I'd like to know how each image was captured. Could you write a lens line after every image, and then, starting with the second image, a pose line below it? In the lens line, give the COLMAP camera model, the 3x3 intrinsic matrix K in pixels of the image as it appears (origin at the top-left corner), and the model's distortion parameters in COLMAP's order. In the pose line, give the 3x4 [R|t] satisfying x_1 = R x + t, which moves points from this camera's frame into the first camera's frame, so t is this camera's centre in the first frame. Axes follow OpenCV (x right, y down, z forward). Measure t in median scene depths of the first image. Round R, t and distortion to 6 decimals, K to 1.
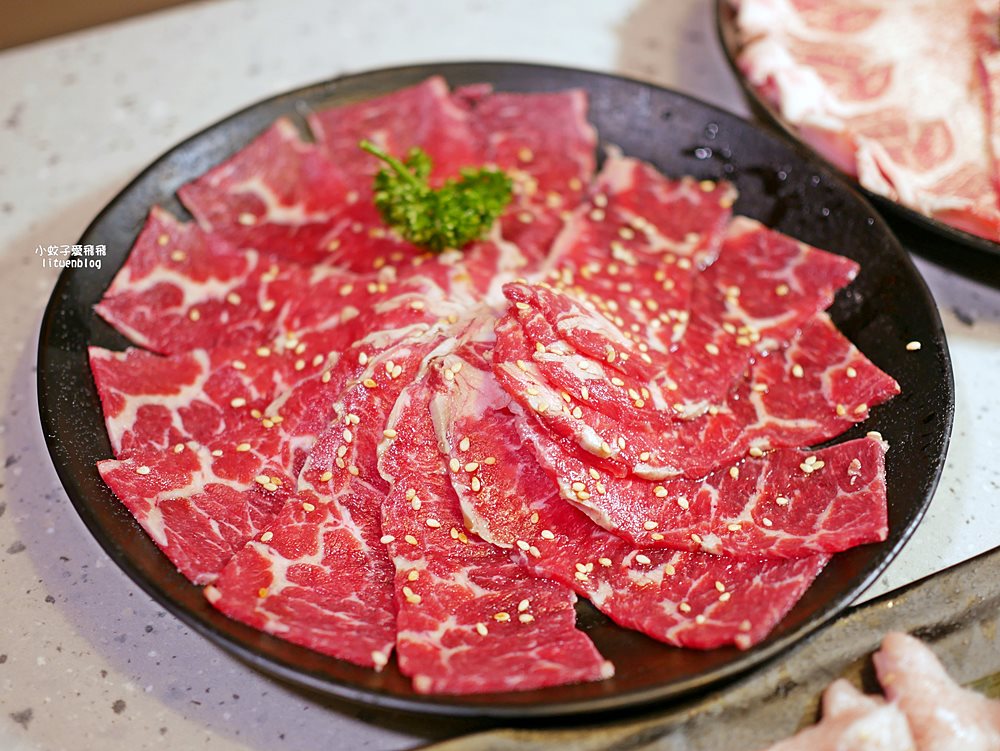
lens RADIAL K [[1436.4, 0, 500.0], [0, 1436.4, 375.5], [0, 0, 1]] dist [-0.100784, -0.031879]
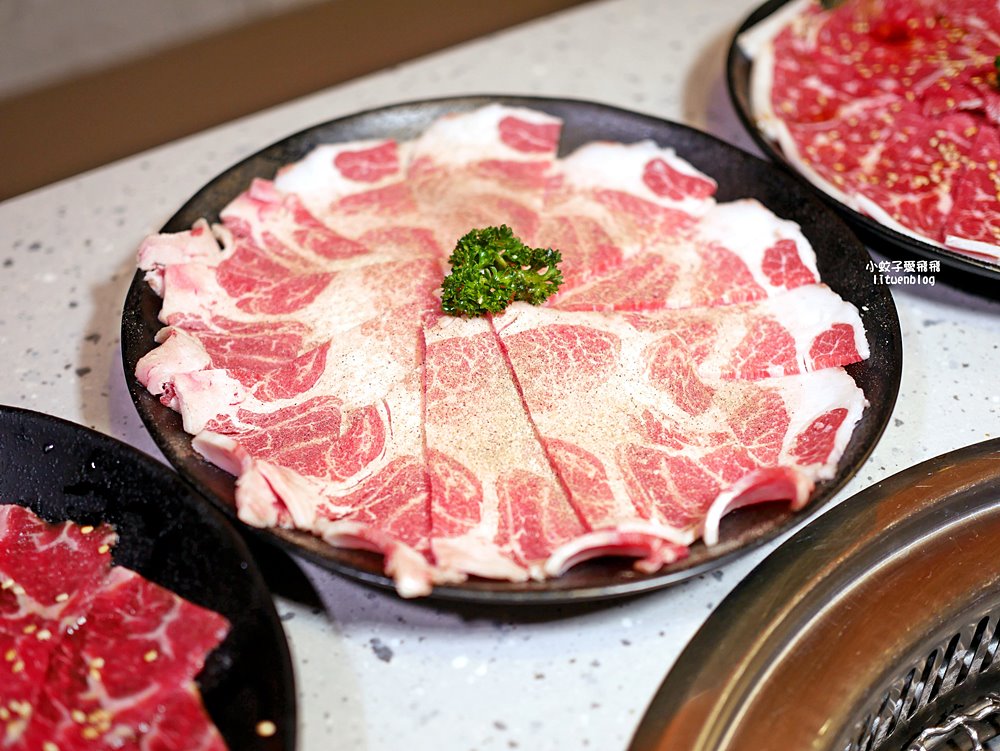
lens RADIAL K [[1436.4, 0, 500.0], [0, 1436.4, 375.5], [0, 0, 1]] dist [-0.100784, -0.031879]
pose [[0.986969, -0.109111, 0.118264, 0.319743], [0.118810, 0.989824, -0.078316, -0.134337], [-0.108516, 0.091346, 0.989889, 0.102215]]
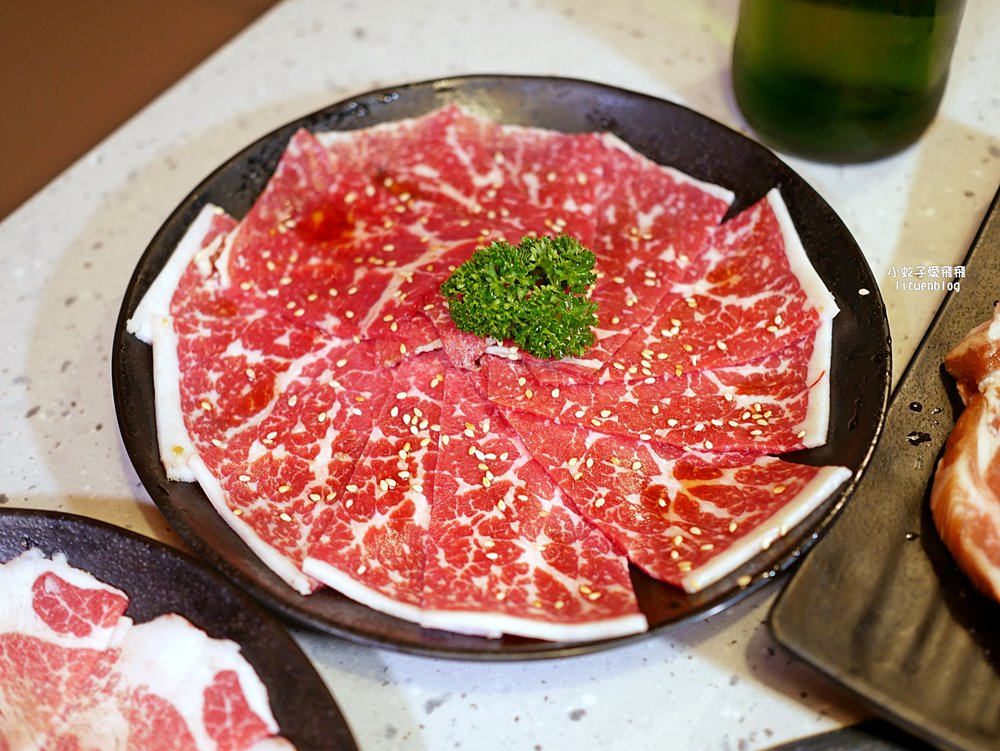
lens RADIAL K [[1436.4, 0, 500.0], [0, 1436.4, 375.5], [0, 0, 1]] dist [-0.100784, -0.031879]
pose [[0.871581, -0.401571, 0.281224, 0.642017], [0.383229, 0.915823, 0.120021, -0.486328], [-0.305749, 0.003165, 0.952107, 0.292517]]
